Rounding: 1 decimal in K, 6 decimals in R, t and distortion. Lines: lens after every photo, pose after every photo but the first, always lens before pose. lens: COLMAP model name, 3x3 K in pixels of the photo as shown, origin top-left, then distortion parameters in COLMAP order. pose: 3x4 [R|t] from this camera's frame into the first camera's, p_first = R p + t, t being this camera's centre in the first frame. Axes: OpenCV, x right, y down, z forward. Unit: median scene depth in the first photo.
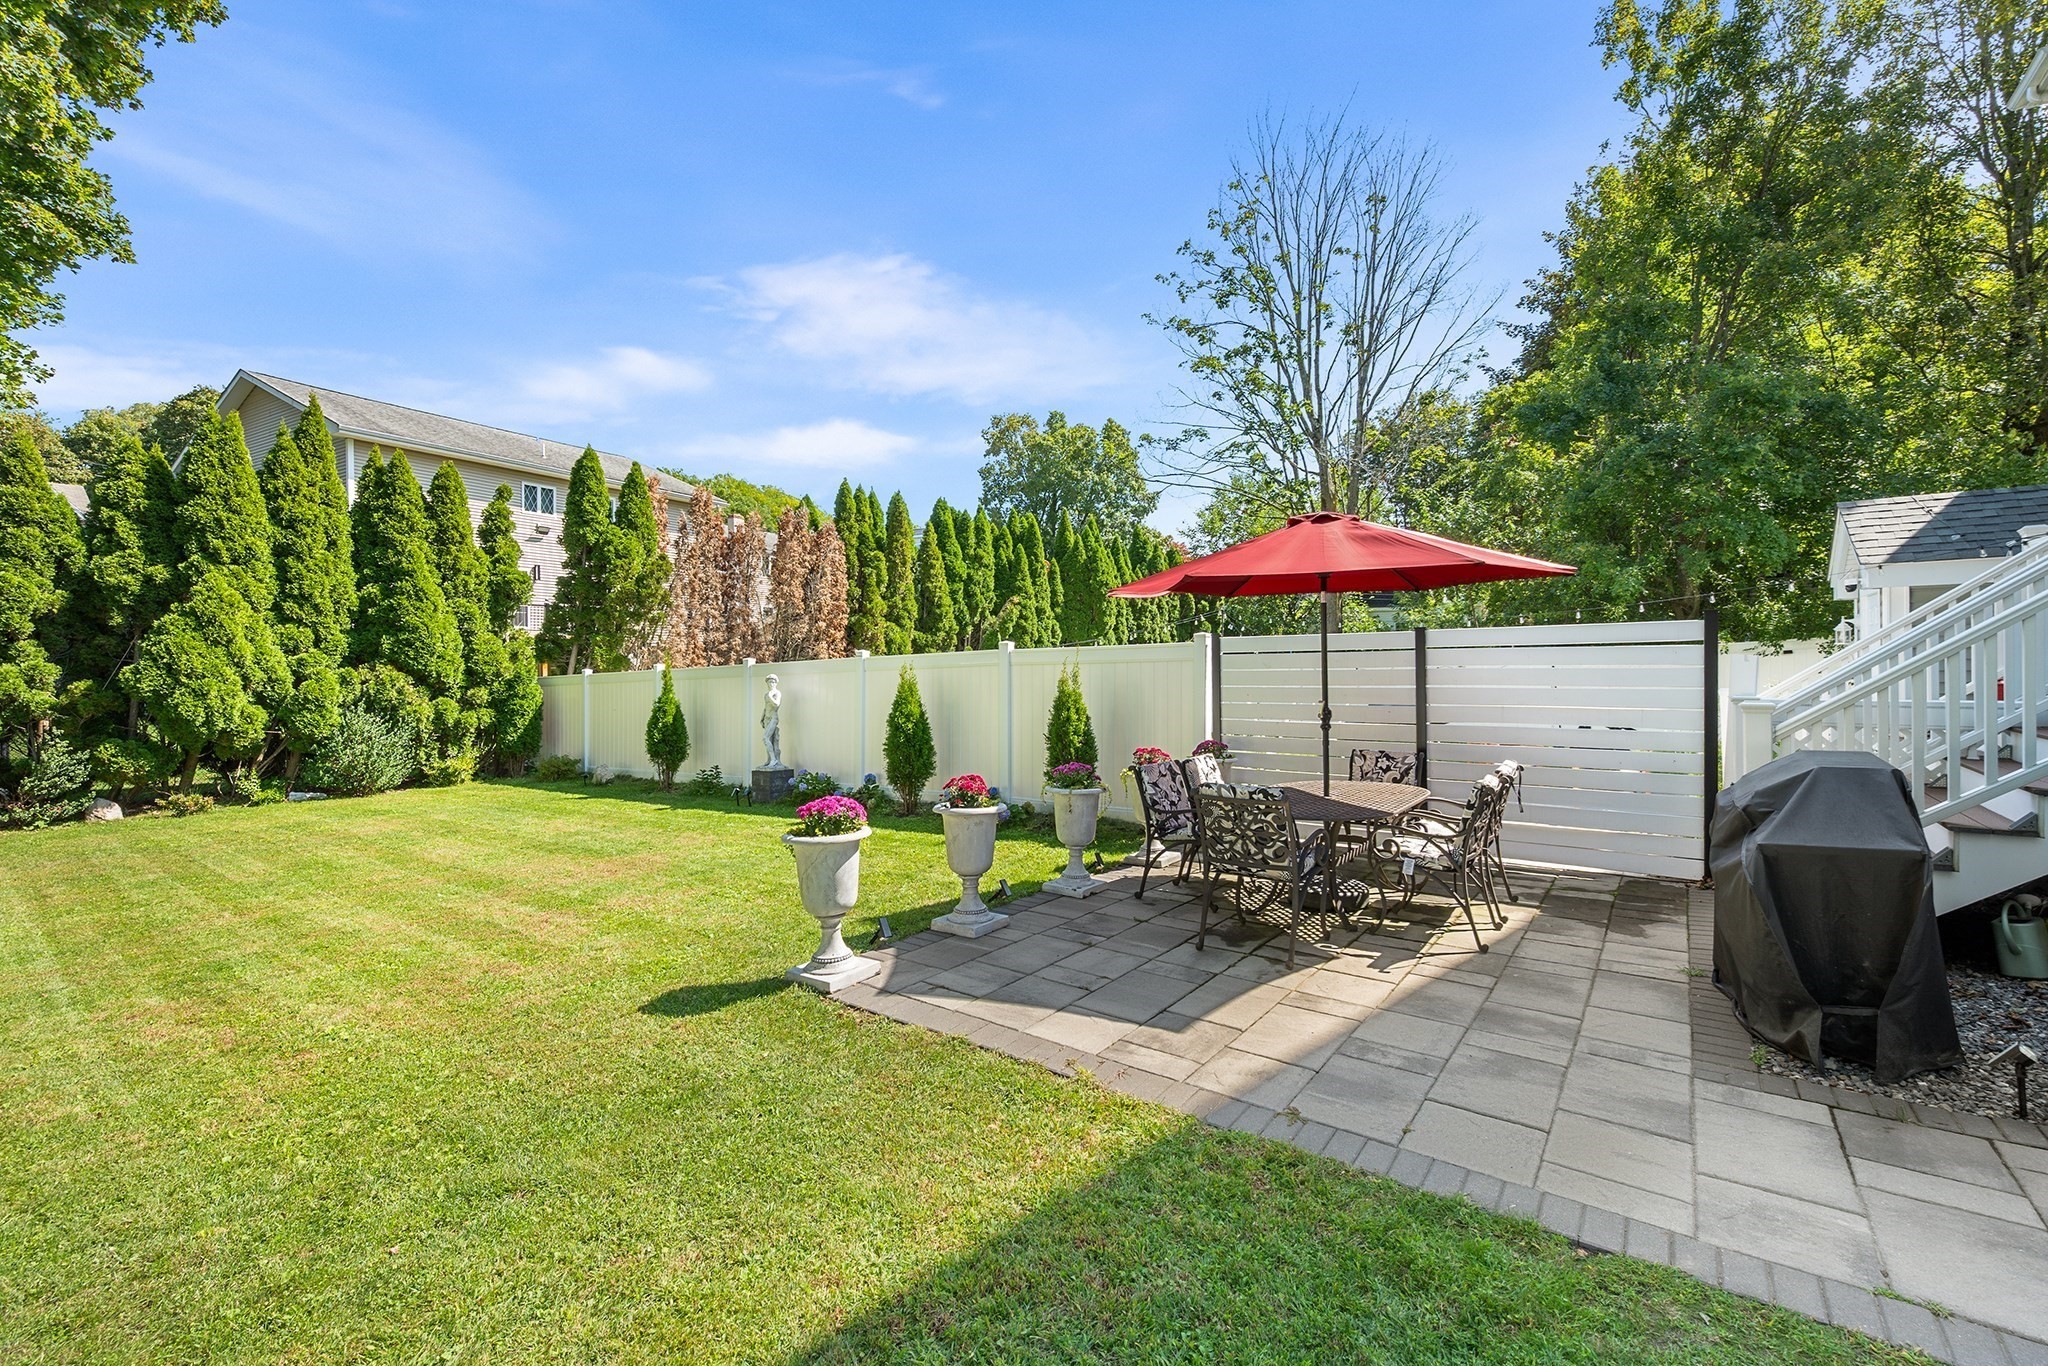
lens RADIAL K [[863.3, 0, 1037.9], [0, 863.3, 679.7], [0, 0, 1]] dist [-0.000640, 0.000003]
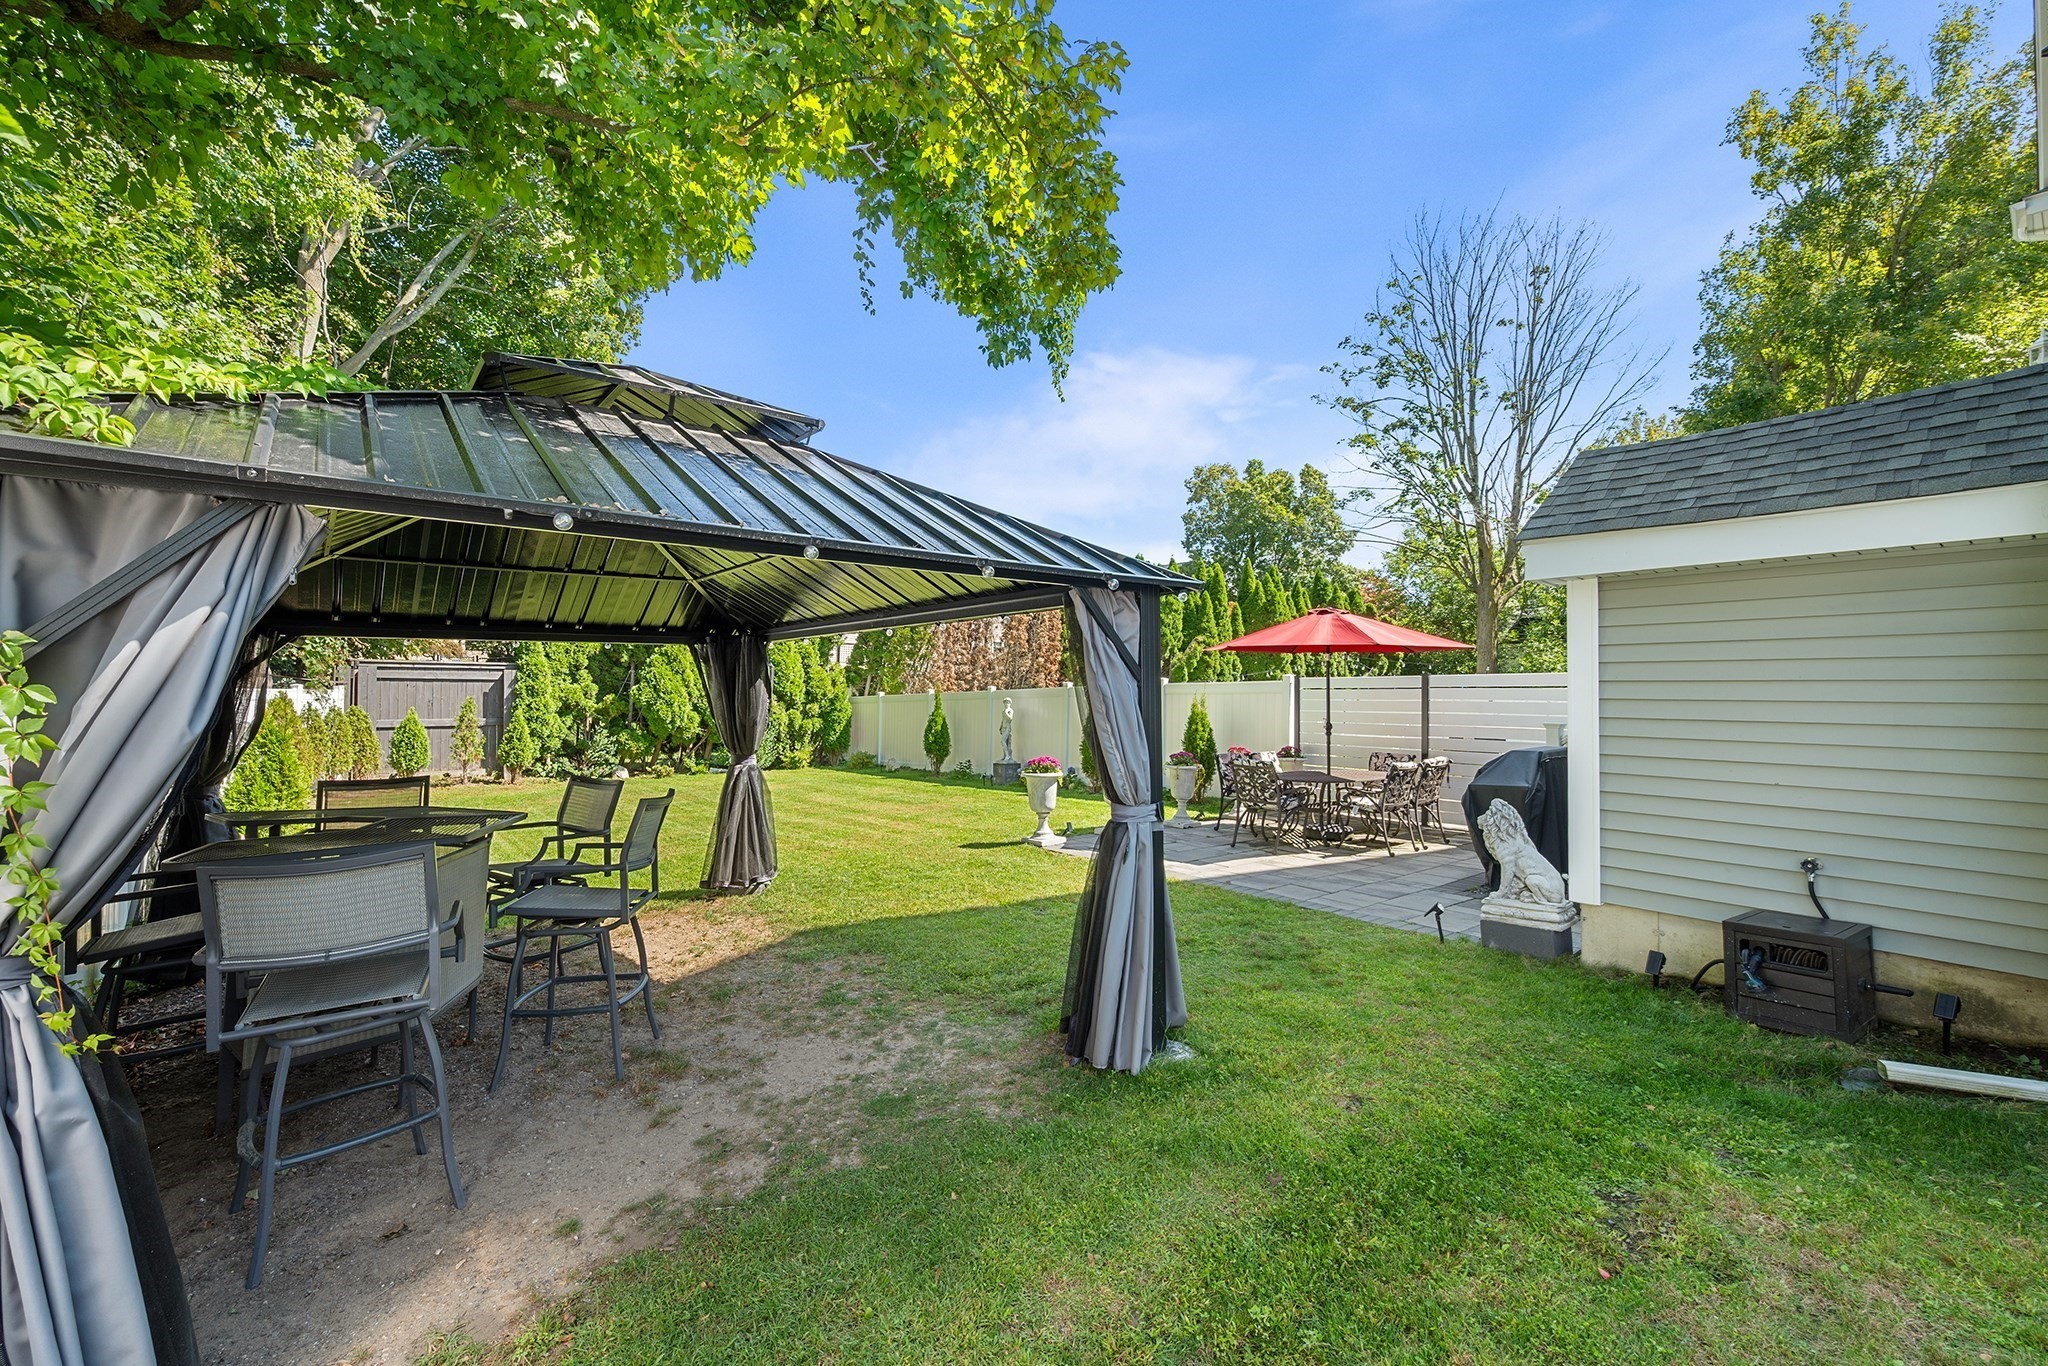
lens RADIAL K [[841.4, 0, 1030.4], [0, 841.4, 646.5], [0, 0, 1]] dist [-0.000881, -0.000351]
pose [[0.967104, 0.001854, -0.254373, 0.050416], [-0.020029, 0.997424, -0.068878, 0.002451], [0.253590, 0.071707, 0.964650, -0.203733]]
